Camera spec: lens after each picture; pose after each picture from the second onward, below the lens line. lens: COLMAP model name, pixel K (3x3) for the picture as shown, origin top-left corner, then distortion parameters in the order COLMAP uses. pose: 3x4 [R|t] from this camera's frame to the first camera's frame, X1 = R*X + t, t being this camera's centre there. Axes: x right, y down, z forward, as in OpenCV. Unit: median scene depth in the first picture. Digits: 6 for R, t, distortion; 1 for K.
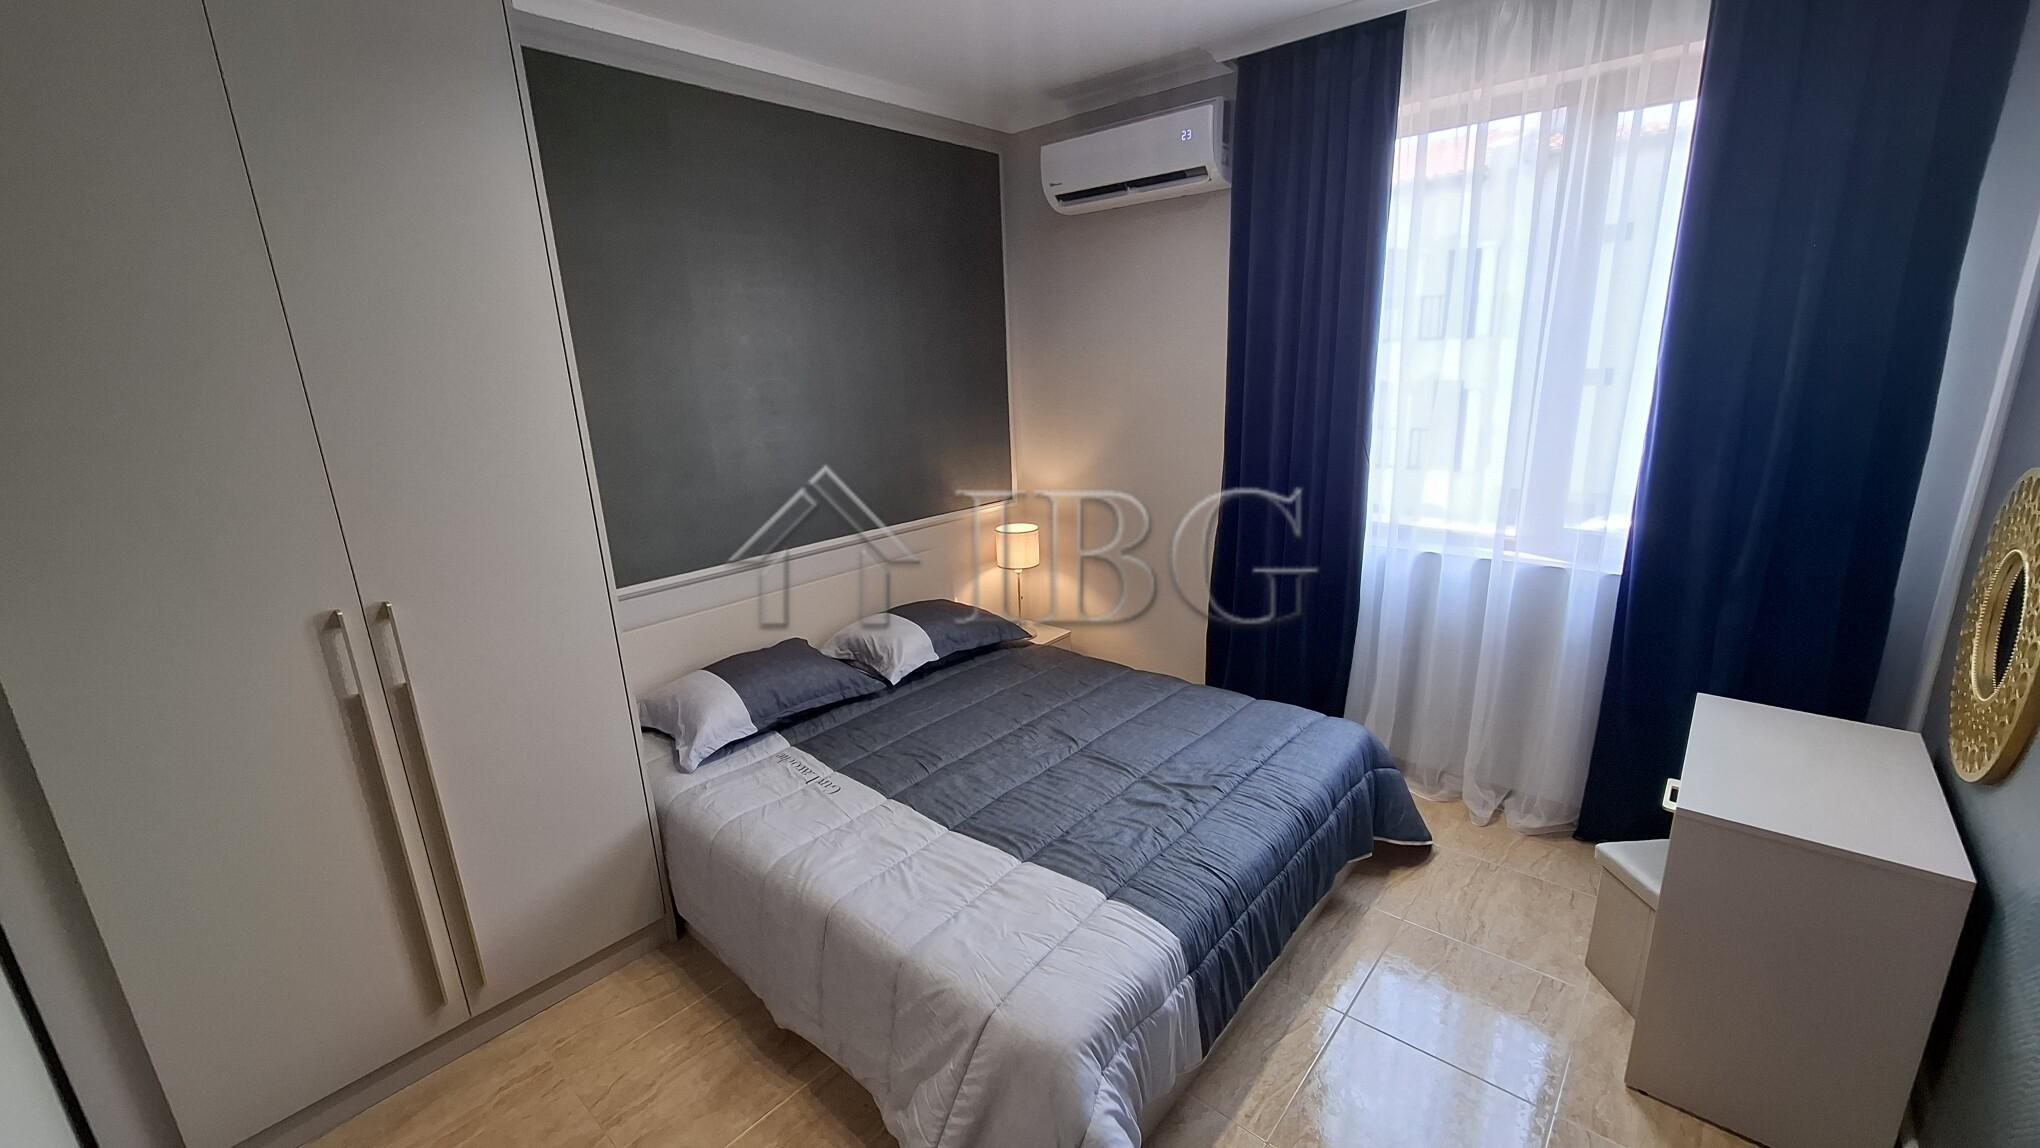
lens RADIAL K [[811.2, 0, 1008.7], [0, 811.2, 586.0], [0, 0, 1]] dist [-0.001650, 0.001481]
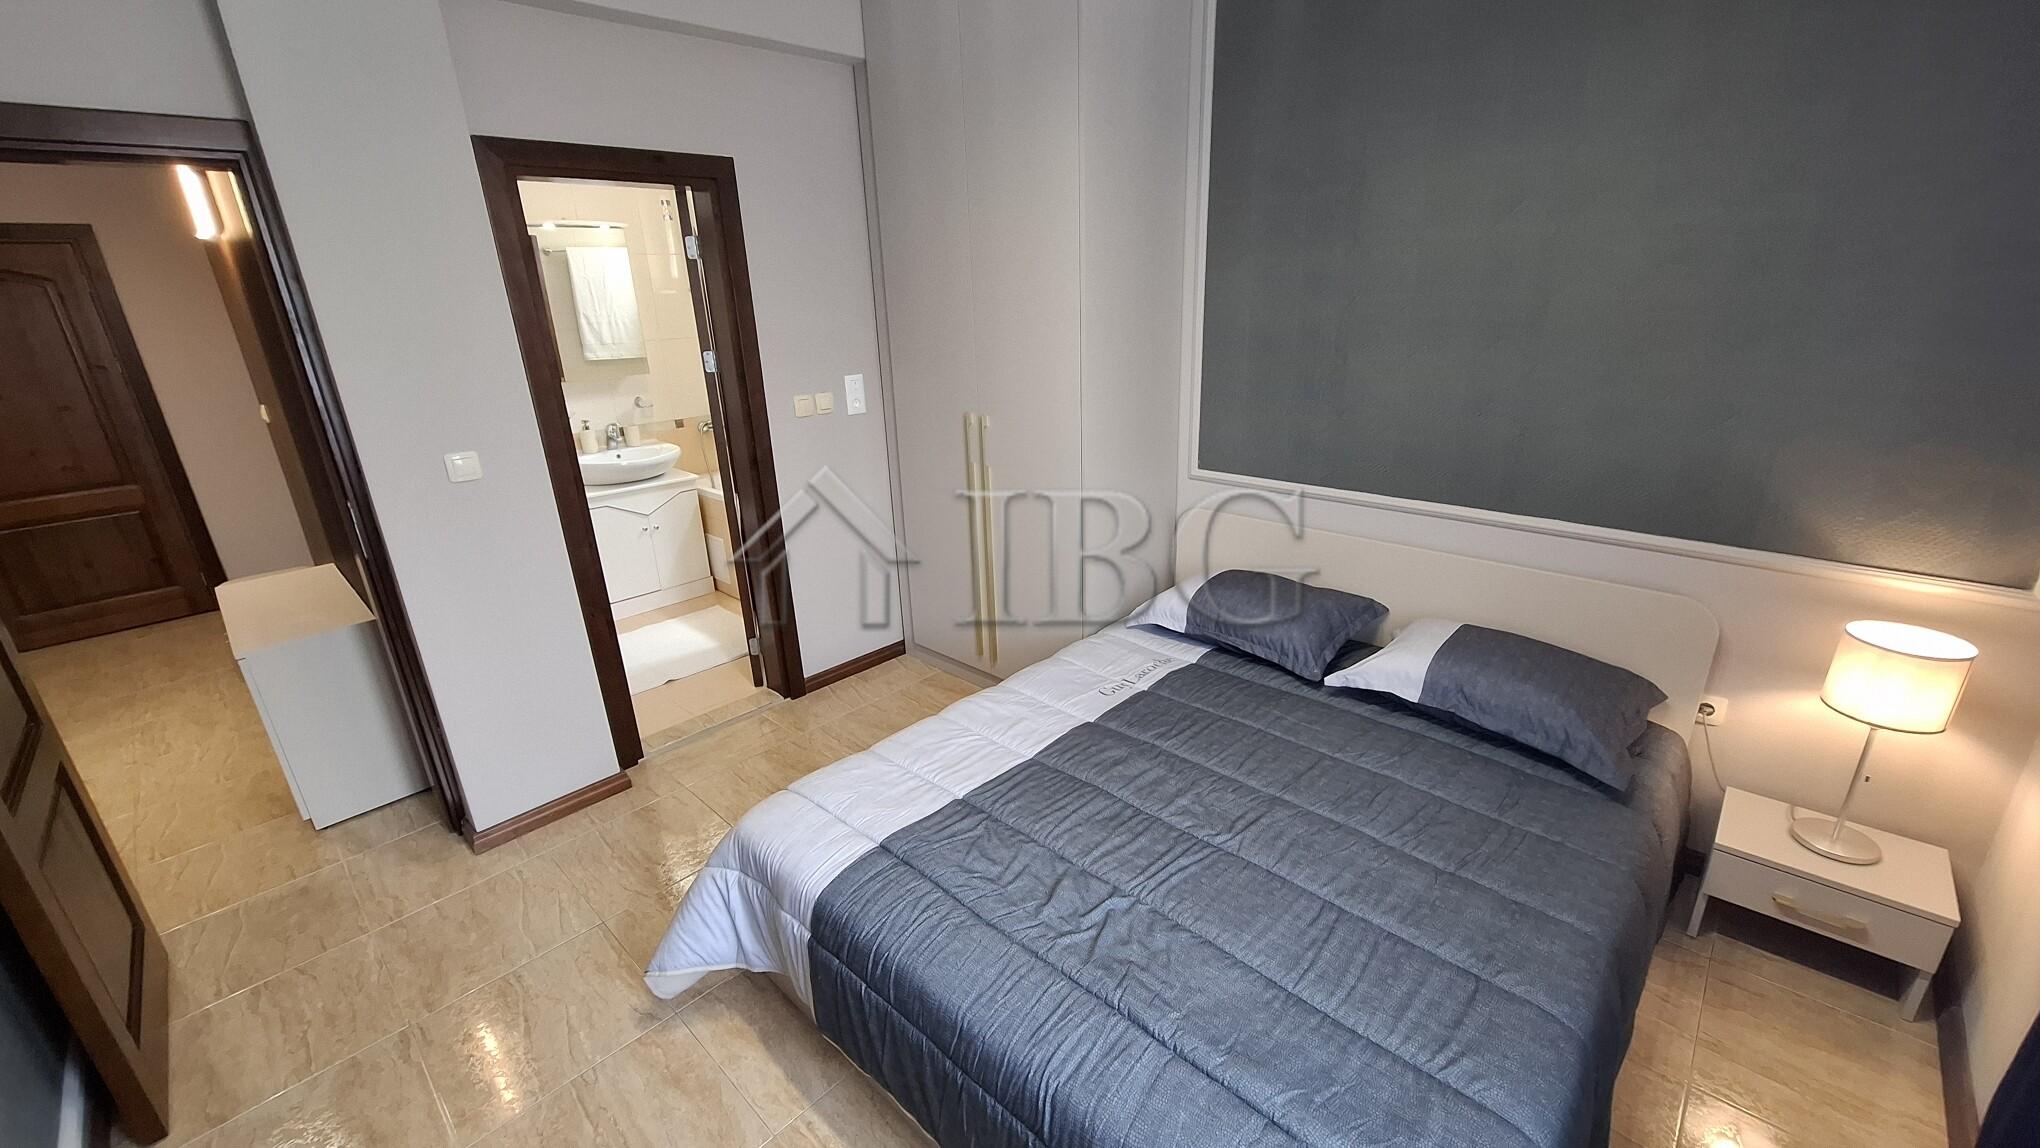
lens RADIAL K [[811.2, 0, 1033.3], [0, 811.2, 578.8], [0, 0, 1]] dist [-0.001650, 0.001481]
pose [[-0.028515, 0.372112, -0.927750, 0.670862], [-0.235636, 0.899469, 0.368011, -0.233960], [0.971423, 0.229105, 0.062035, 0.760941]]
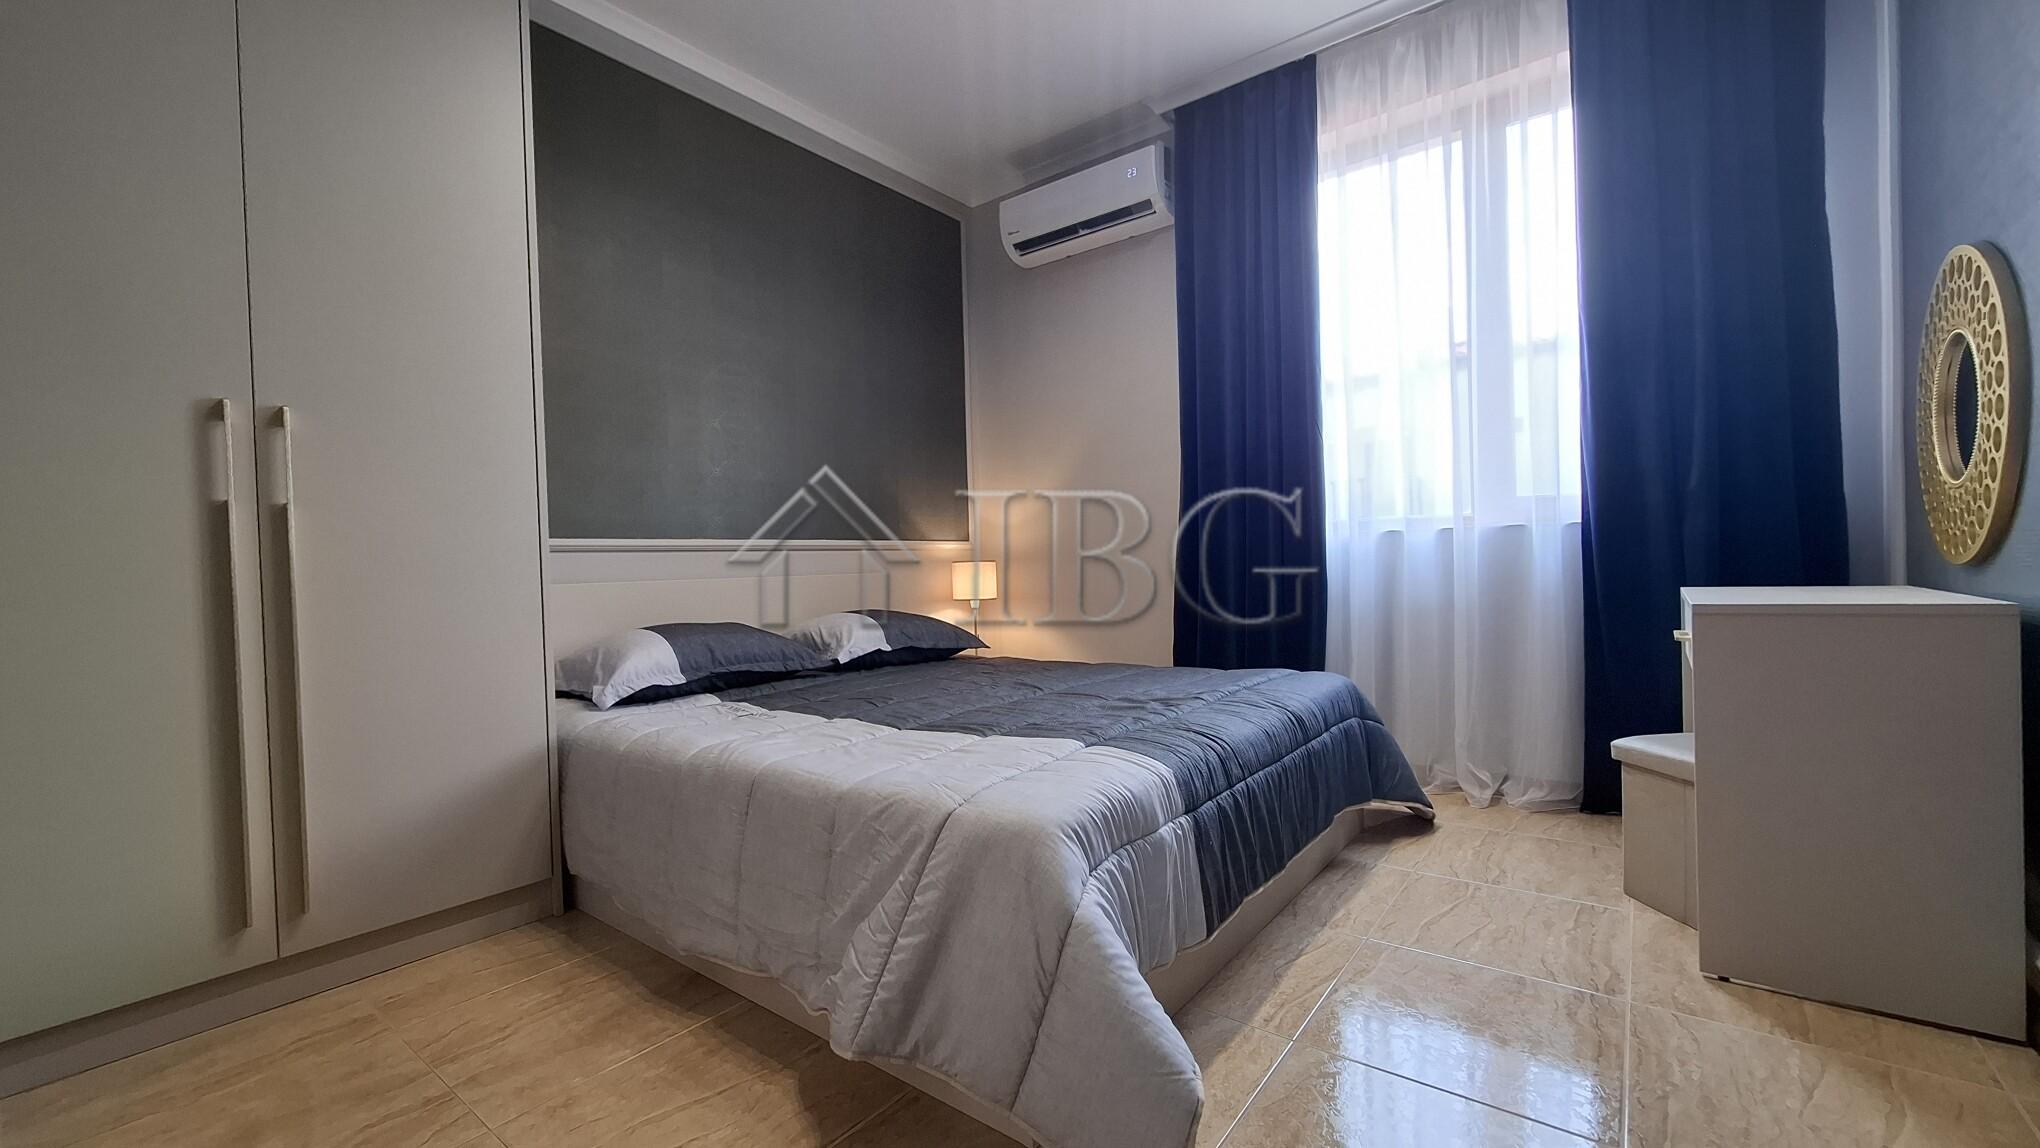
lens RADIAL K [[811.2, 0, 1008.3], [0, 811.2, 572.7], [0, 0, 1]] dist [-0.001650, 0.001481]
pose [[0.998245, 0.011713, 0.058043, -0.009310], [0.003135, 0.968410, -0.249342, 0.306842], [-0.059130, 0.249087, 0.966674, 0.091494]]
